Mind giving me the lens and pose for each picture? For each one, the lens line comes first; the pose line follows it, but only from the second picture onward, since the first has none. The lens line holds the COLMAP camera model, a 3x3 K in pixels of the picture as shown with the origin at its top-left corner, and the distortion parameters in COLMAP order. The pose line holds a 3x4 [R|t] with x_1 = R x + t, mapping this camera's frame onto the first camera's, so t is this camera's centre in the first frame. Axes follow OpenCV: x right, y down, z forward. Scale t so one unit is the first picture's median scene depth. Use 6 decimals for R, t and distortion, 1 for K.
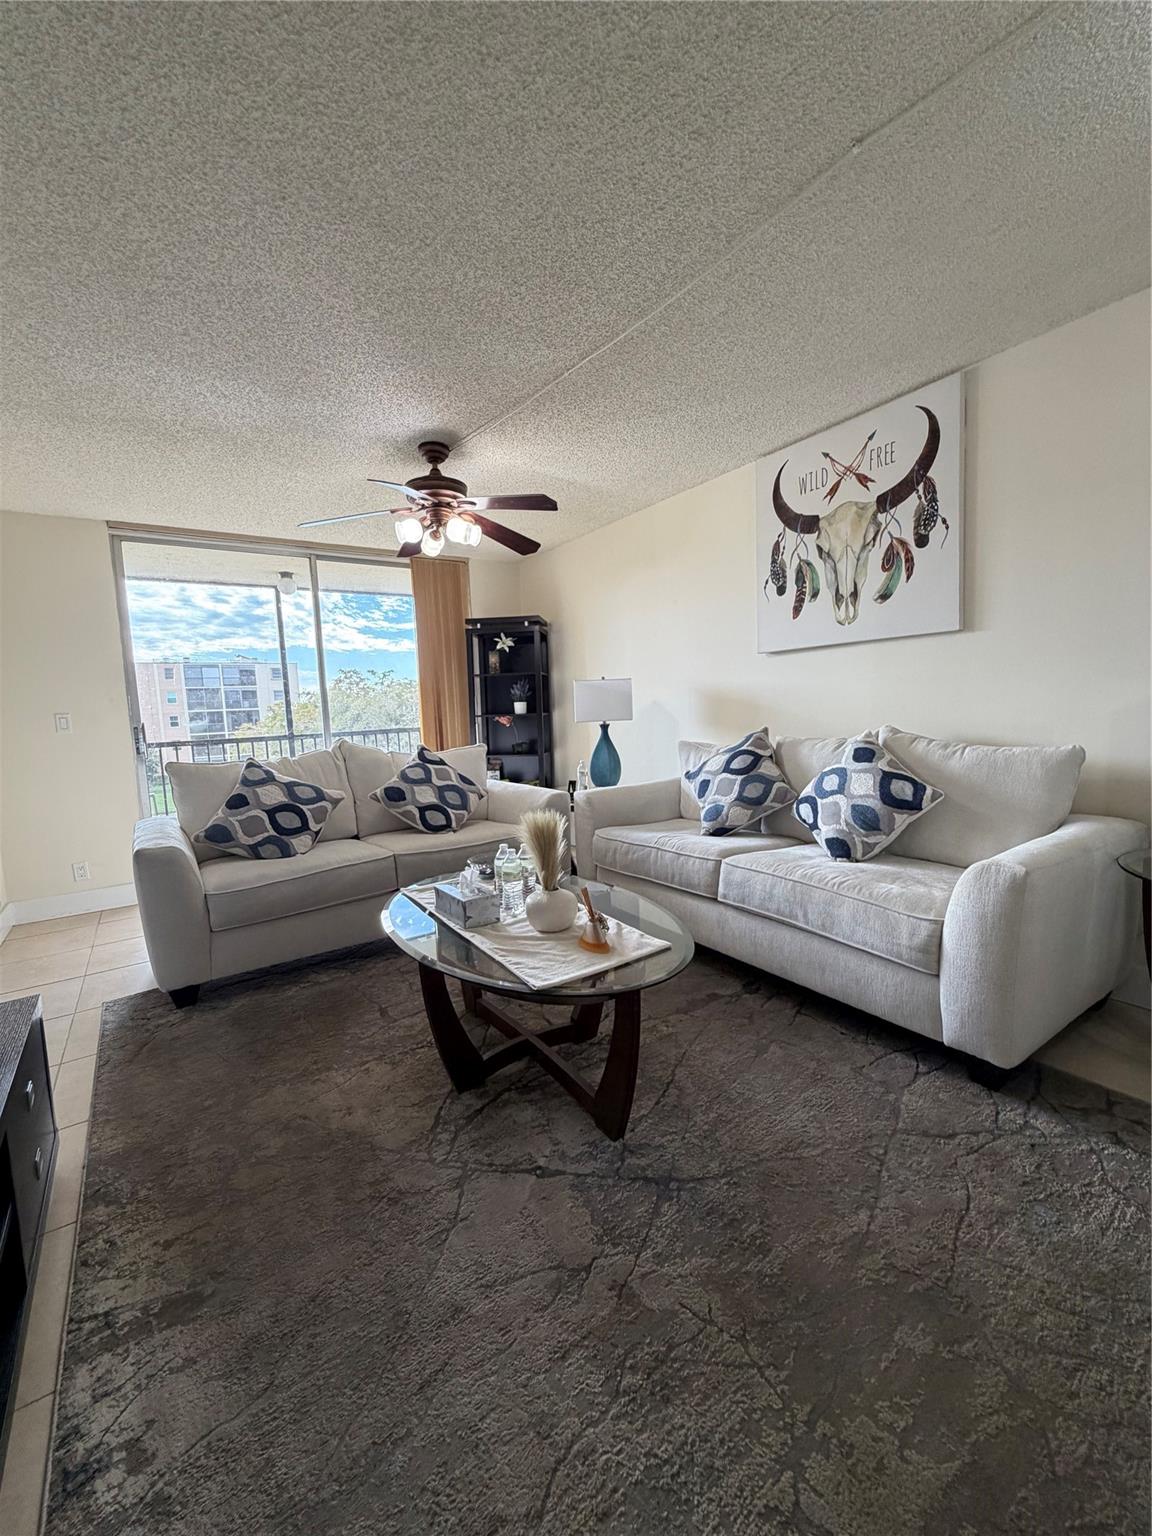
lens RADIAL K [[614.4, 0, 576.7], [0, 614.4, 760.8], [0, 0, 1]] dist [-0.000025, 0.000240]
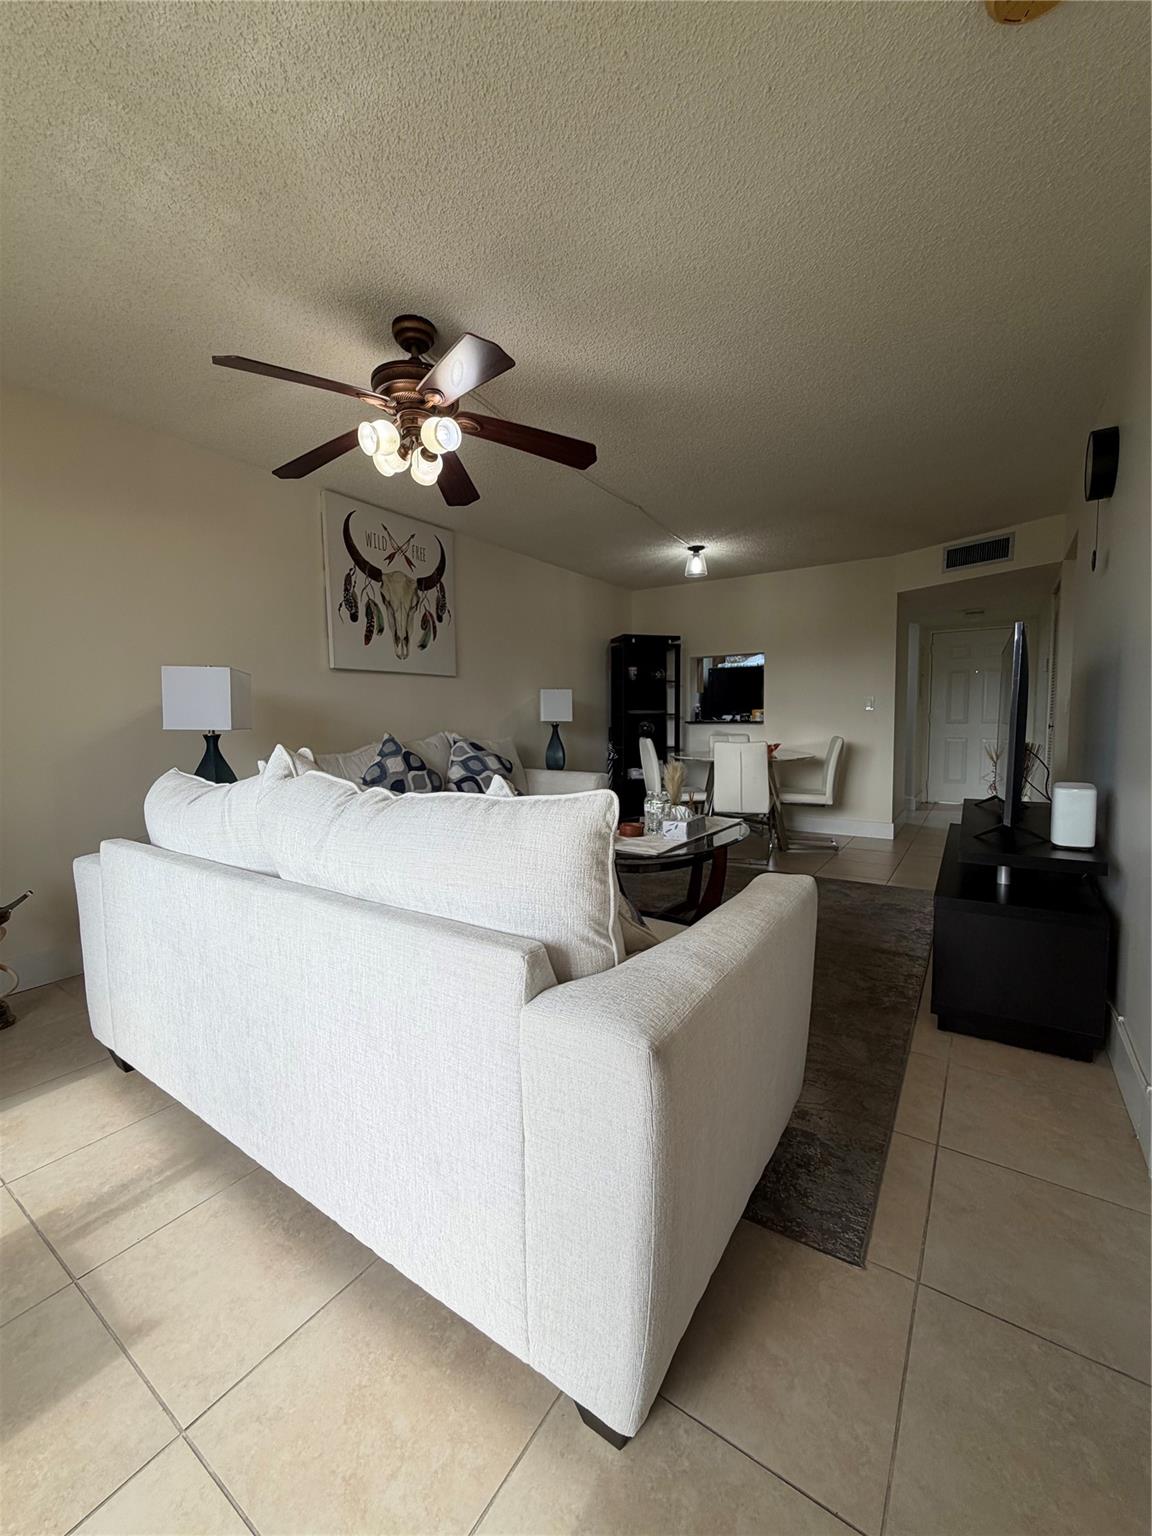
lens RADIAL K [[614.4, 0, 572.0], [0, 614.4, 770.0], [0, 0, 1]] dist [-0.000025, 0.000240]
pose [[-0.353866, -0.026084, 0.934932, -1.010236], [0.116429, 0.990607, 0.071704, -0.030936], [-0.928021, 0.134227, -0.347506, 1.185062]]
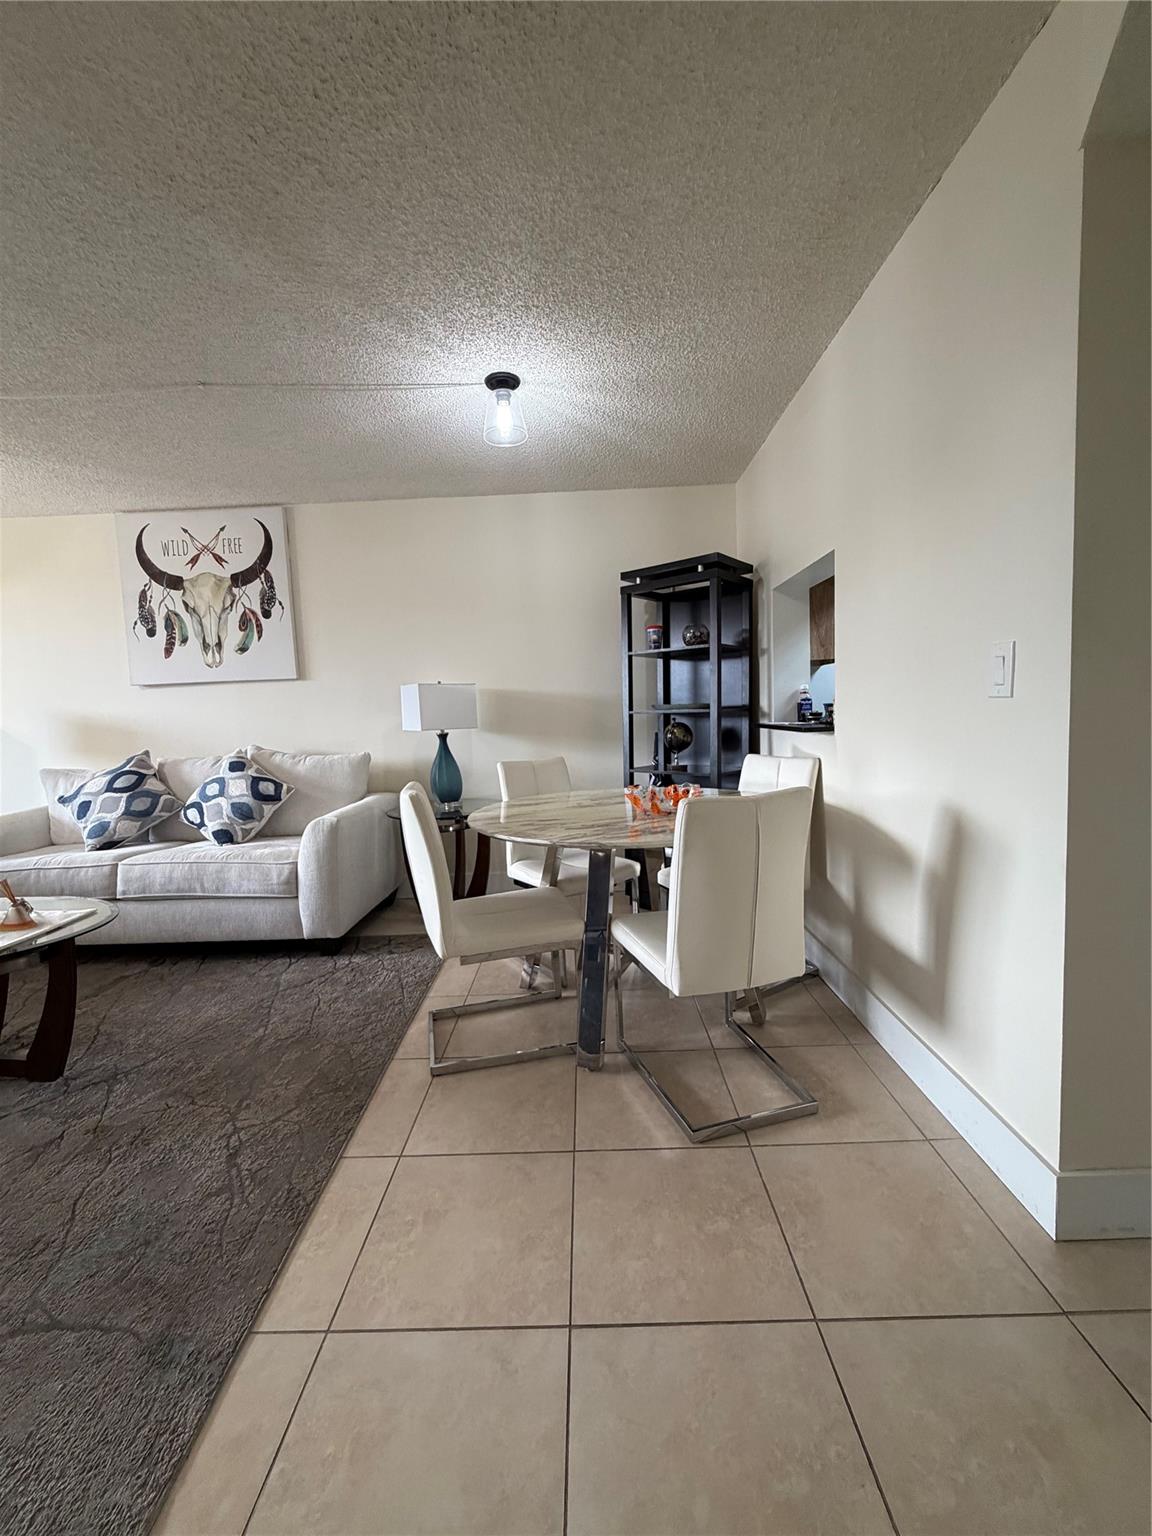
lens RADIAL K [[614.4, 0, 575.9], [0, 614.4, 766.1], [0, 0, 1]] dist [-0.000025, 0.000240]
pose [[0.584659, -0.049406, 0.809774, -0.167801], [0.086079, 0.996287, -0.001363, 0.049541], [-0.806700, 0.070502, 0.586741, -0.346205]]
